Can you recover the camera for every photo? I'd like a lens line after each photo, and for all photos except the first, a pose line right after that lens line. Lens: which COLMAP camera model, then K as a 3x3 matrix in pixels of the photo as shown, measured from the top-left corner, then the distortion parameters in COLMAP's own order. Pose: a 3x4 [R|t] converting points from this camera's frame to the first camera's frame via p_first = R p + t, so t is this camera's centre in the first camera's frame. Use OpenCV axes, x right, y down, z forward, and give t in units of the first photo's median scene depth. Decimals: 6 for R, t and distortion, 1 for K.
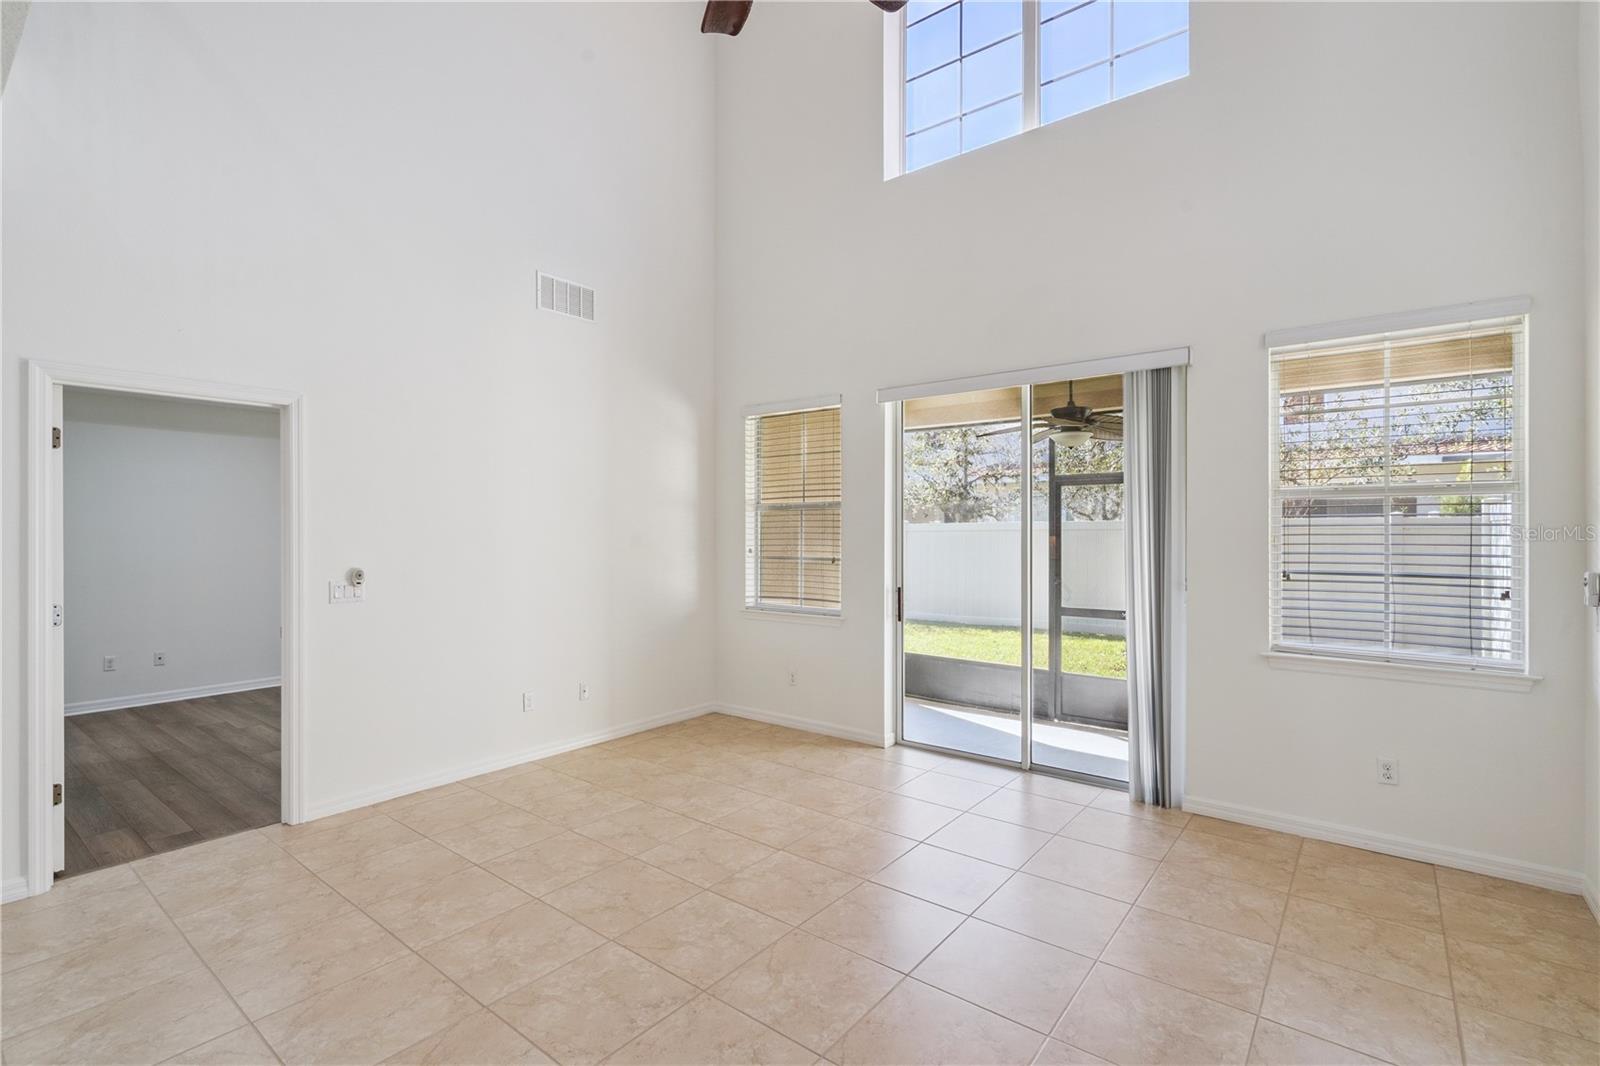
lens RADIAL K [[755.9, 0, 783.2], [0, 755.9, 536.8], [0, 0, 1]] dist [0.003556, 0.001331]
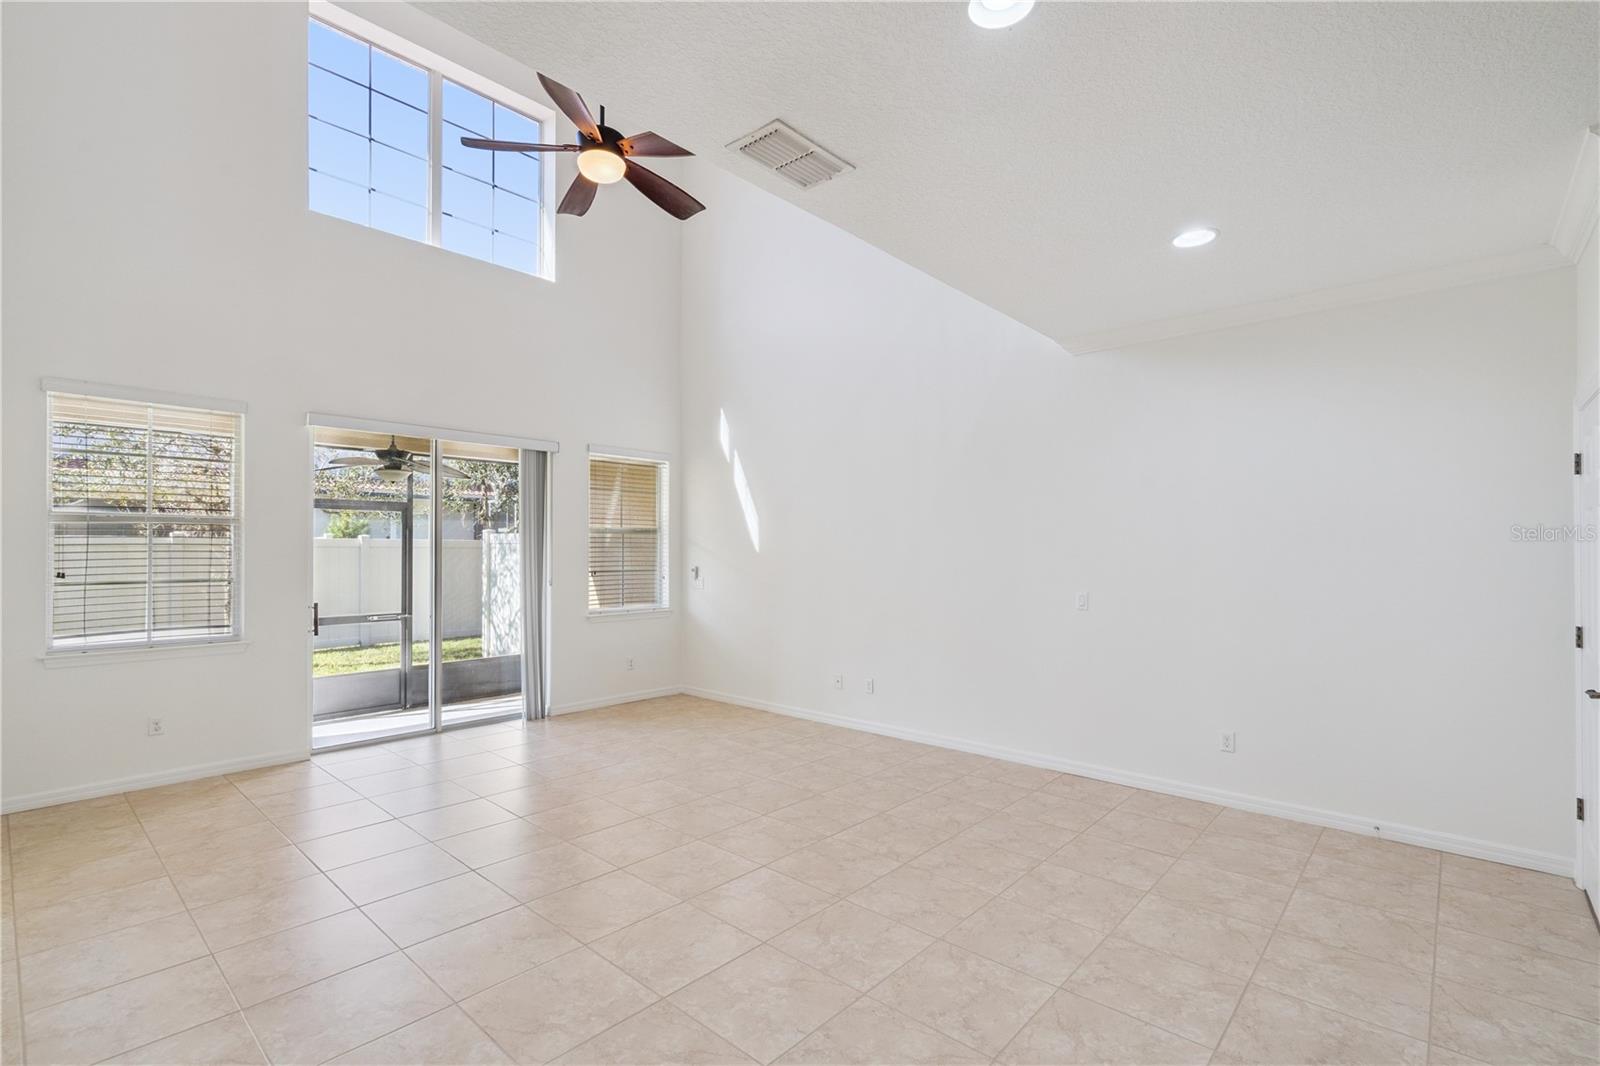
lens RADIAL K [[755.9, 0, 793.7], [0, 755.9, 548.8], [0, 0, 1]] dist [0.003556, 0.001331]
pose [[0.090435, -0.002689, 0.995899, -0.924324], [0.010726, 0.999941, 0.001726, -0.006087], [-0.995845, 0.010526, 0.090459, 0.263601]]
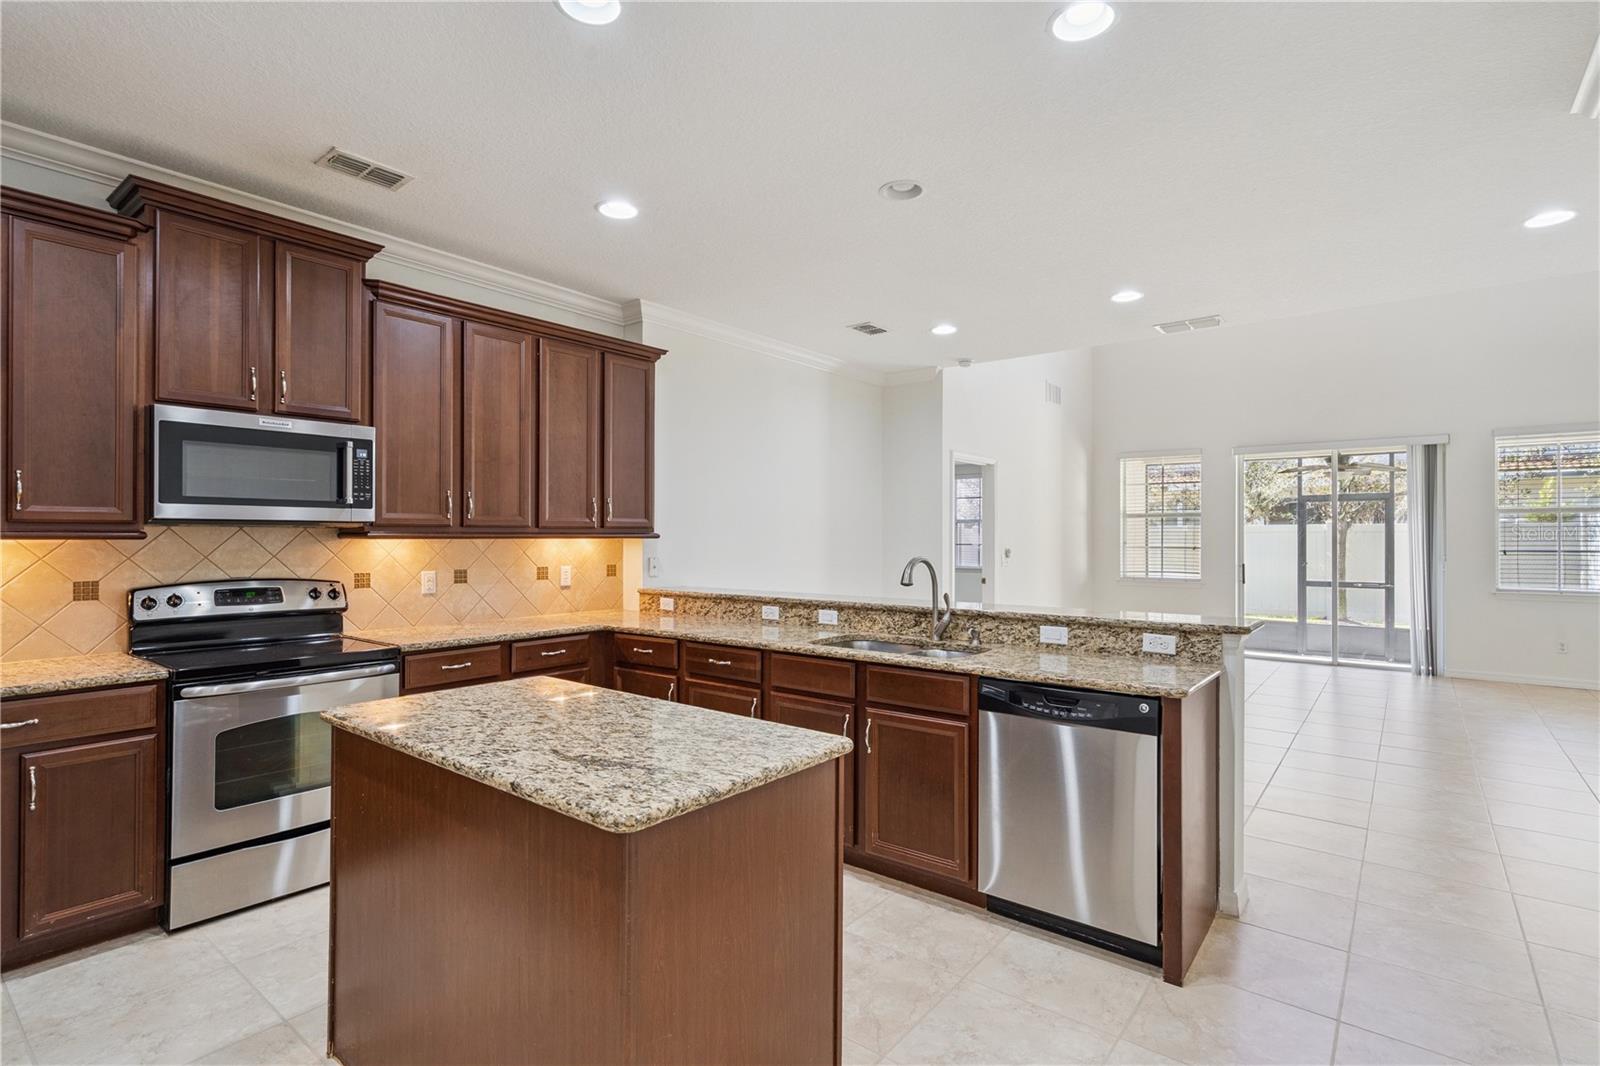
lens RADIAL K [[779.2, 0, 807.5], [0, 779.2, 532.5], [0, 0, 1]] dist [0.014052, -0.001524]
pose [[0.999870, 0.002240, -0.015966, -0.888598], [-0.002438, 0.999920, -0.012382, 0.022955], [0.015937, 0.012420, 0.999796, -0.858282]]
